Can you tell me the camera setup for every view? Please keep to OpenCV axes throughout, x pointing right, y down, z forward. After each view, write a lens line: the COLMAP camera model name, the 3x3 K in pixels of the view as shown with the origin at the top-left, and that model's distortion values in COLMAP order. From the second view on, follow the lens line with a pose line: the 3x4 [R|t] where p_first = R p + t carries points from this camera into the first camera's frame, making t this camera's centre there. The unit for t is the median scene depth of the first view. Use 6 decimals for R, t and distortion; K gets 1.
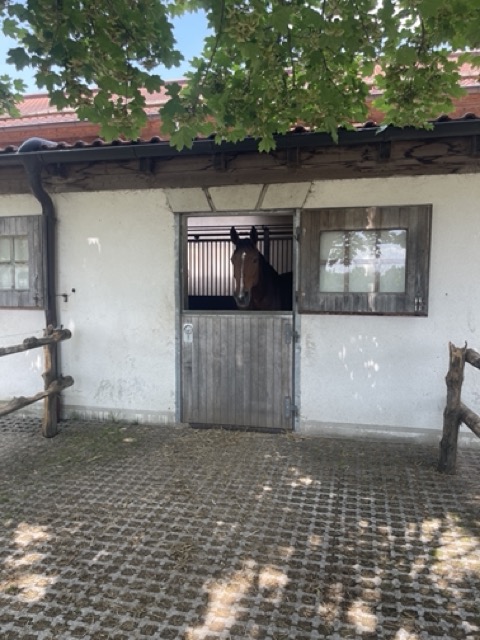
lens RADIAL K [[471.3, 0, 240.0], [0, 471.3, 320.0], [0, 0, 1]] dist [0.007450, 0.001484]
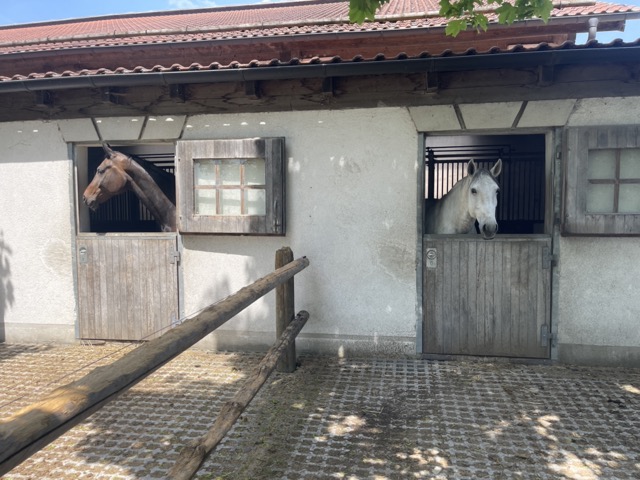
lens RADIAL K [[460.7, 0, 320.0], [0, 460.7, 240.0], [0, 0, 1]] dist [0.030031, 0.000599]
pose [[0.997741, -0.015825, 0.065294, -0.408098], [0.016297, 0.999845, -0.006707, -0.008235], [-0.065178, 0.007756, 0.997844, 0.087523]]
